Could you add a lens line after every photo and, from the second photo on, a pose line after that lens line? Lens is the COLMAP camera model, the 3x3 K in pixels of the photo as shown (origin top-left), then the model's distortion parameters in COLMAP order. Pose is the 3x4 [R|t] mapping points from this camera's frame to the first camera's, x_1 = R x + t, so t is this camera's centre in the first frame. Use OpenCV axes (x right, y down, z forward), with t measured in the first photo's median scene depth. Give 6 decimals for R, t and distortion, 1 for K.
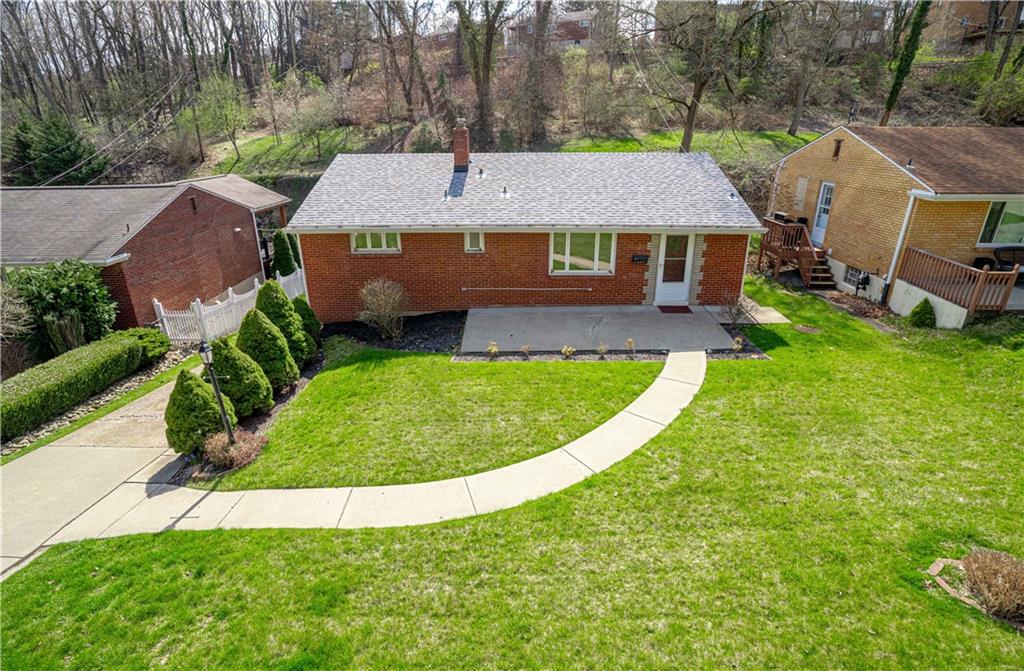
lens RADIAL K [[510.3, 0, 508.2], [0, 510.3, 331.6], [0, 0, 1]] dist [-0.074979, 0.030175]
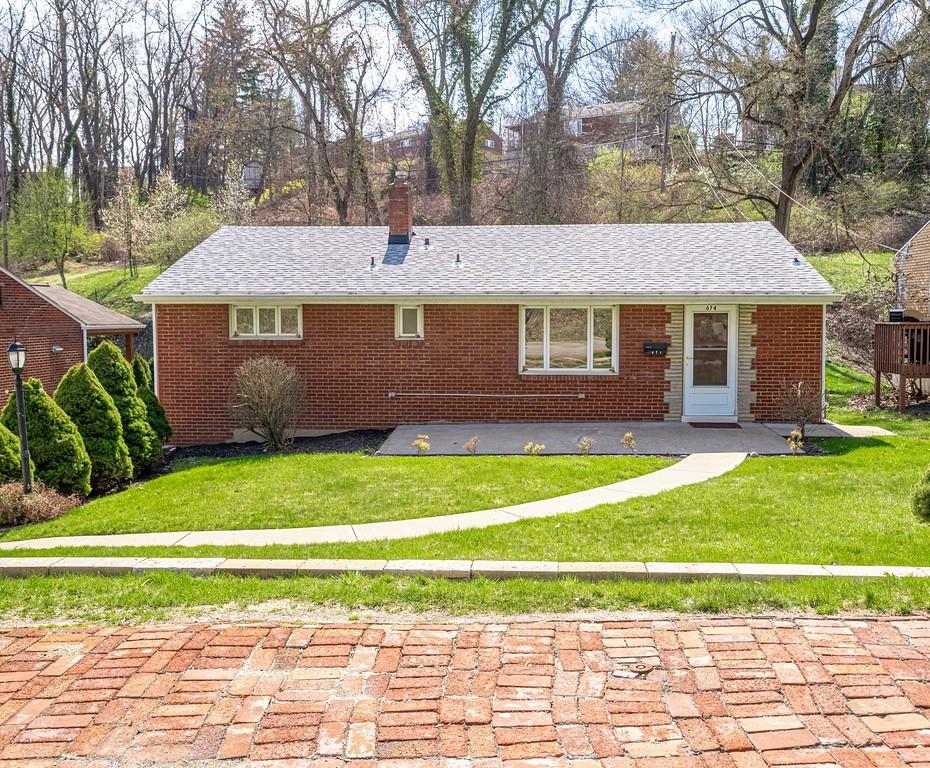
lens RADIAL K [[918.9, 0, 465.0], [0, 918.9, 384.0], [0, 0, 1]] dist [0.017050, 0.011840]
pose [[0.998343, 0.008859, -0.056863, 0.079347], [-0.025200, 0.955611, -0.293551, 0.261587], [0.051739, 0.294498, 0.954251, -0.150910]]
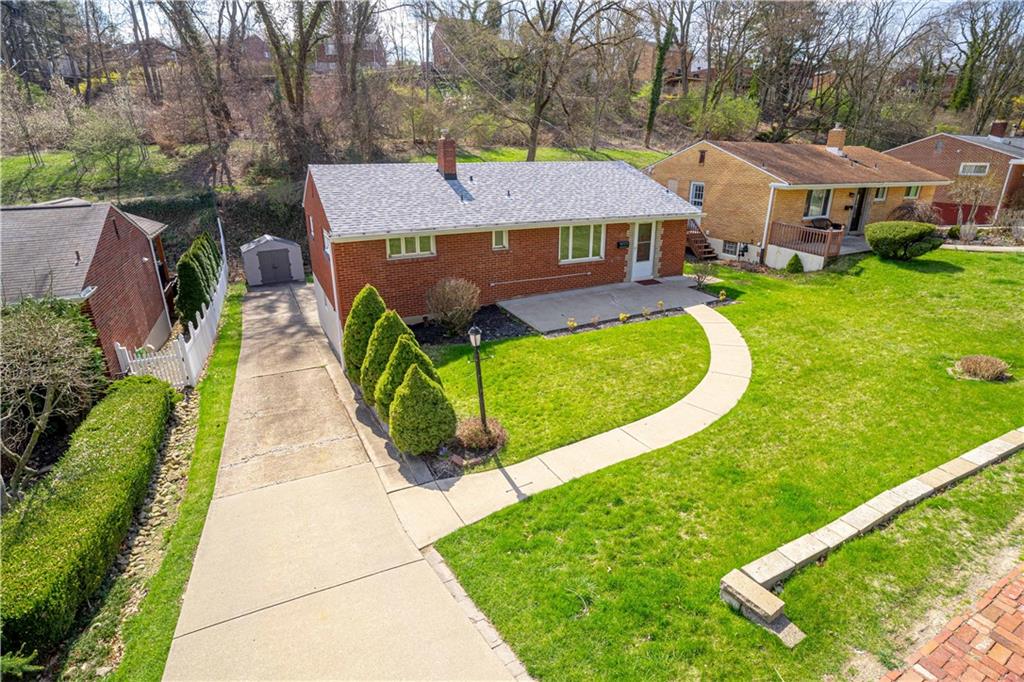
lens RADIAL K [[510.4, 0, 512.0], [0, 510.4, 341.0], [0, 0, 1]] dist [-0.080074, 0.033389]
pose [[0.888964, -0.154393, 0.431167, -0.549801], [0.165055, 0.986201, 0.012837, 0.028926], [-0.427199, 0.059755, 0.902181, 0.012769]]
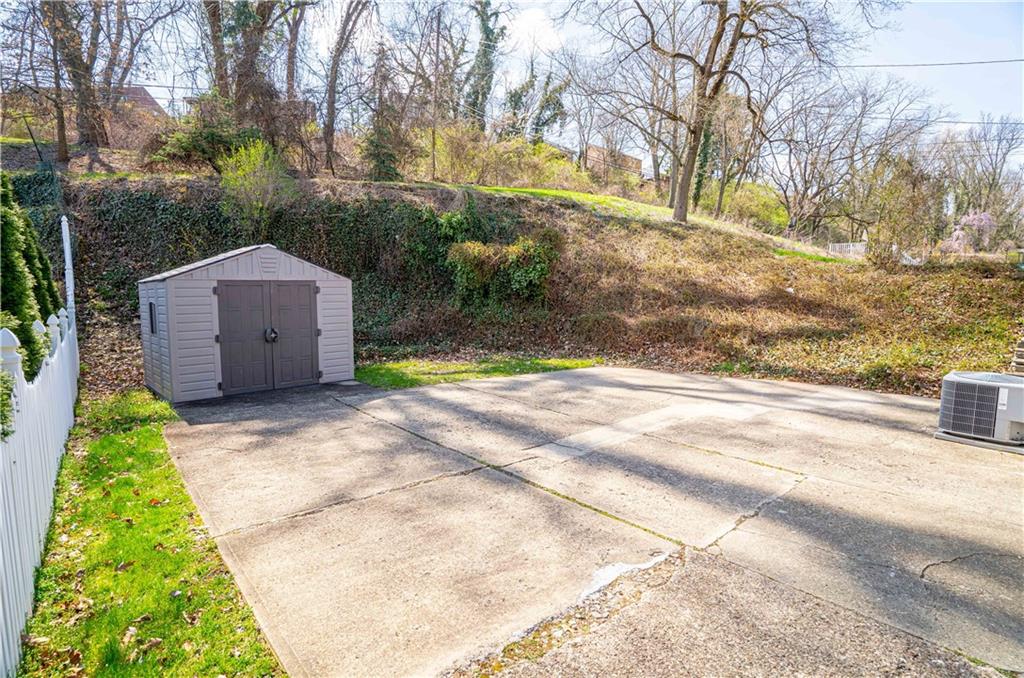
lens RADIAL K [[510.4, 0, 512.0], [0, 510.4, 339.0], [0, 0, 1]] dist [-0.080074, 0.033389]
pose [[0.753442, -0.051331, 0.655508, -0.656726], [0.231757, 0.953698, -0.191700, -0.208861], [-0.615317, 0.296353, 0.730452, 1.583266]]
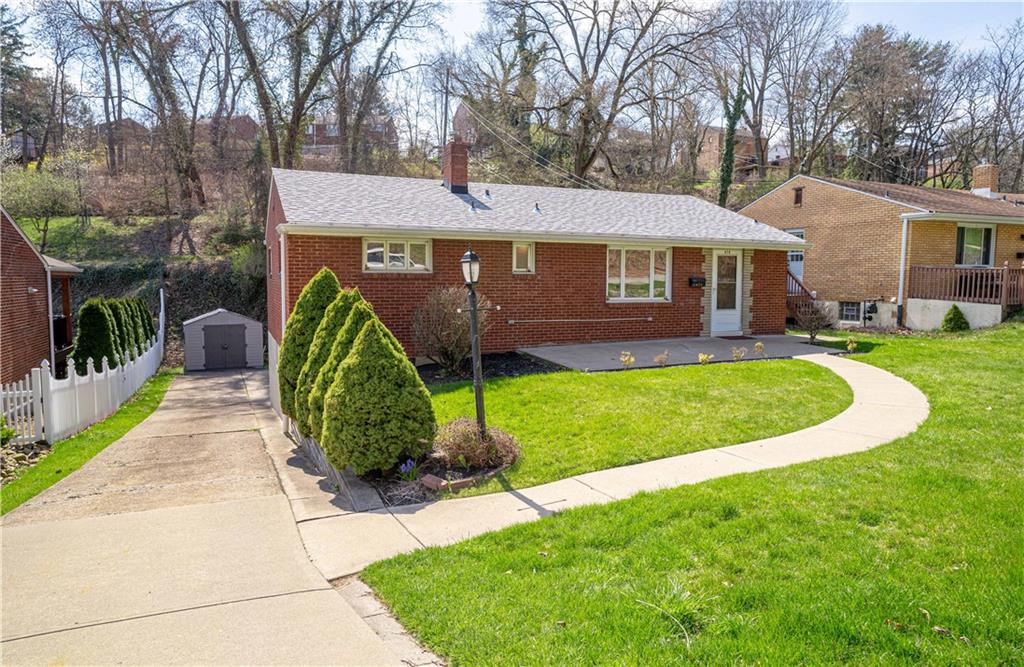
lens RADIAL K [[655.6, 0, 512.0], [0, 655.6, 333.5], [0, 0, 1]] dist [-0.026754, 0.037260]
pose [[0.912423, -0.023716, 0.408560, -0.498162], [0.140370, 0.955894, -0.257997, 0.190615], [-0.384421, 0.292752, 0.875509, 0.154808]]
